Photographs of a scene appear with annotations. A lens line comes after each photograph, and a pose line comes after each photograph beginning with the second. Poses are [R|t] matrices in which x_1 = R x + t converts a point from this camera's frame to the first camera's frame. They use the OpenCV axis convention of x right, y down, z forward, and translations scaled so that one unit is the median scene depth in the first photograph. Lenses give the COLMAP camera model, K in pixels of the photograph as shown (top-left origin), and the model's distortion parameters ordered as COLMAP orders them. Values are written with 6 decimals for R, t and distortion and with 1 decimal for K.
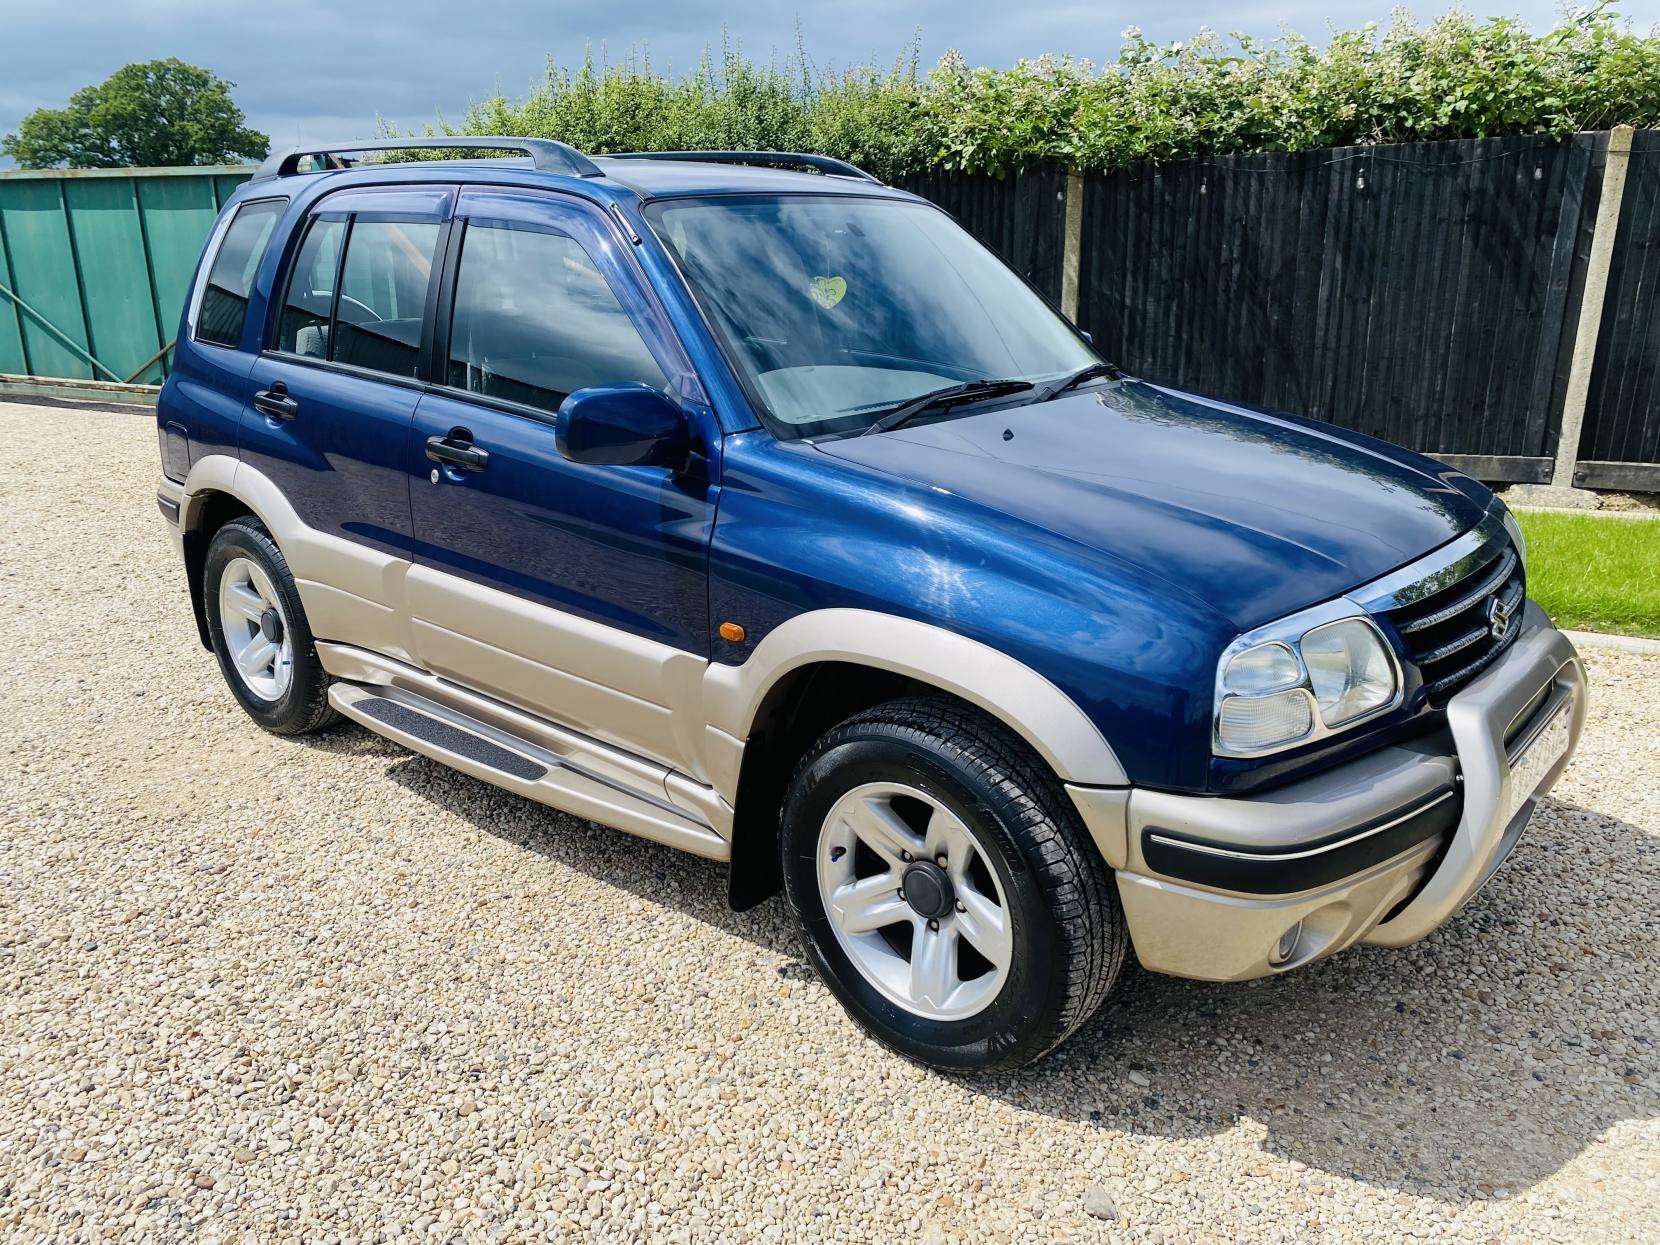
lens RADIAL K [[1277.0, 0, 833.3], [0, 1277.0, 620.2], [0, 0, 1]] dist [0.010780, -0.003721]
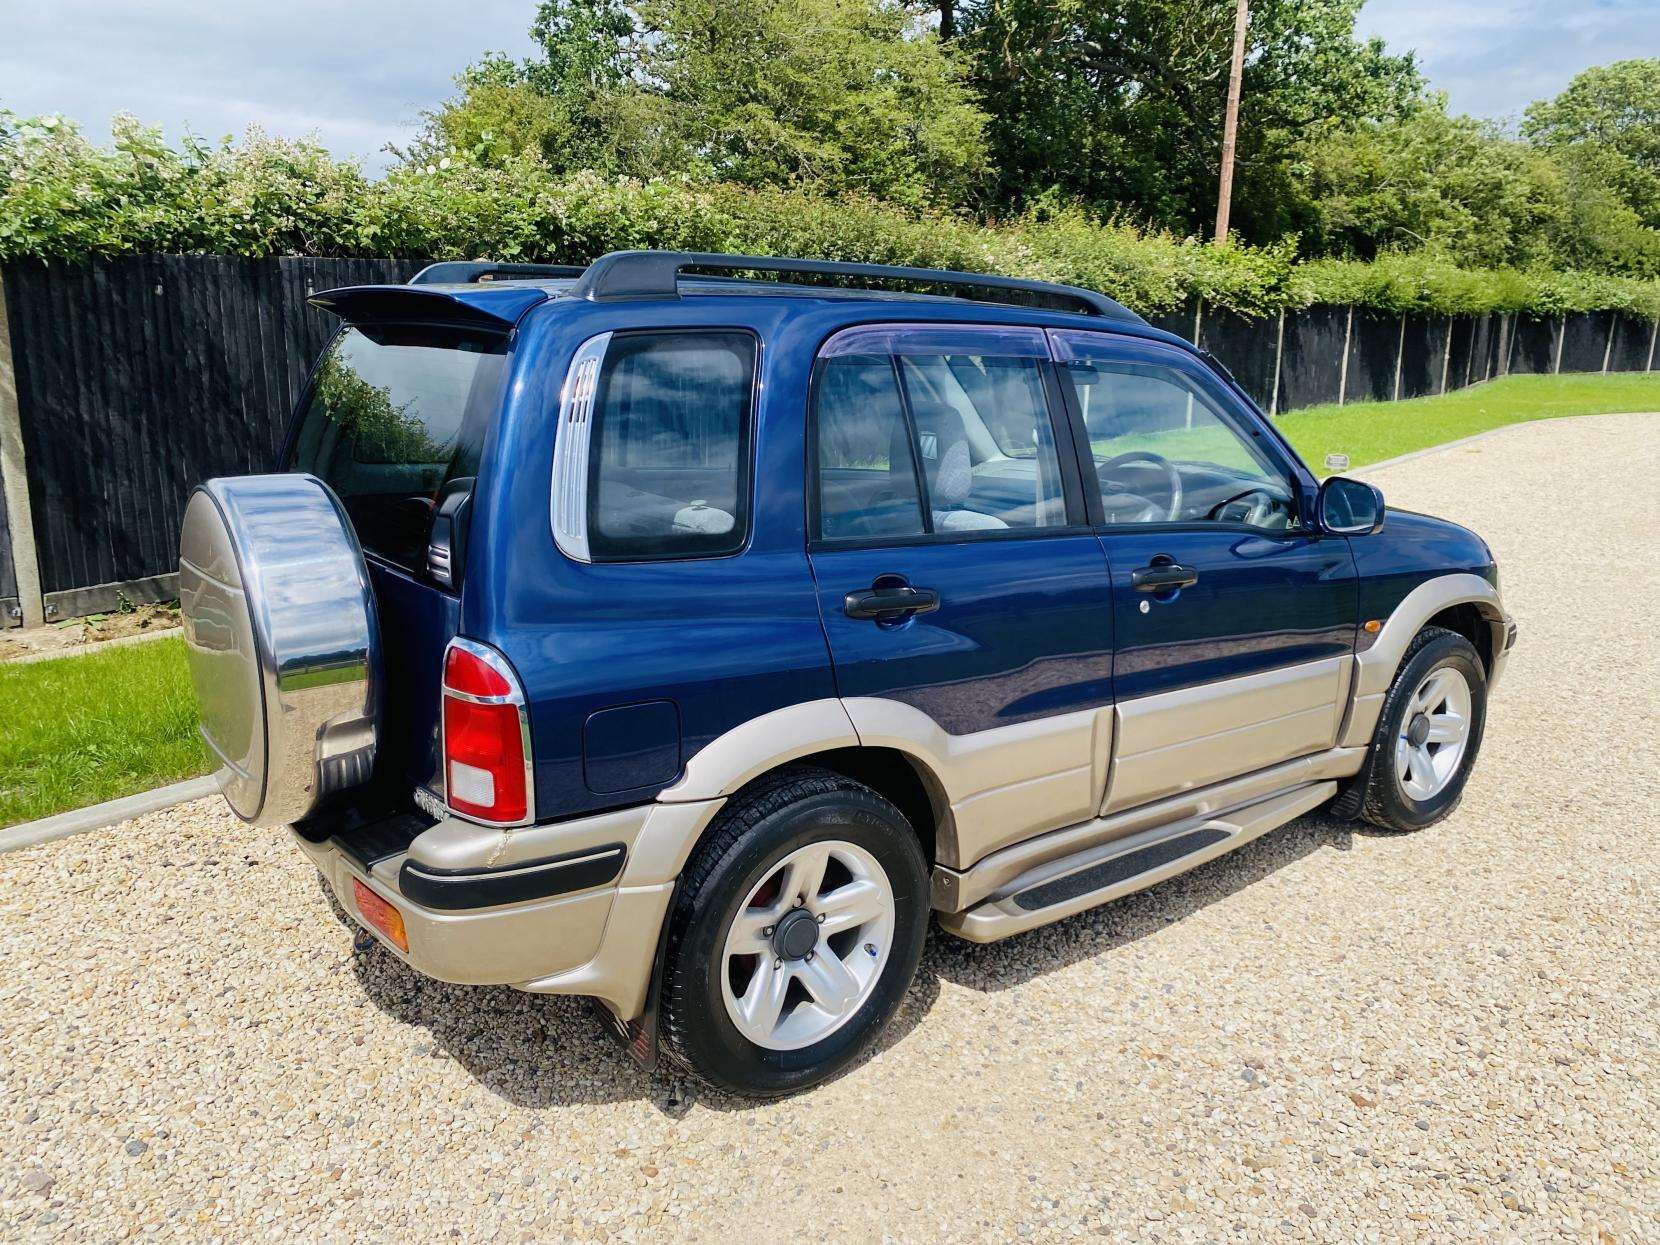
lens RADIAL K [[1274.6, 0, 837.3], [0, 1274.6, 622.5], [0, 0, 1]] dist [0.010693, -0.004815]
pose [[0.184356, -0.212936, 0.959516, -1.674124], [0.265924, 0.950645, 0.159874, -0.412384], [-0.946202, 0.225684, 0.231882, 1.236186]]
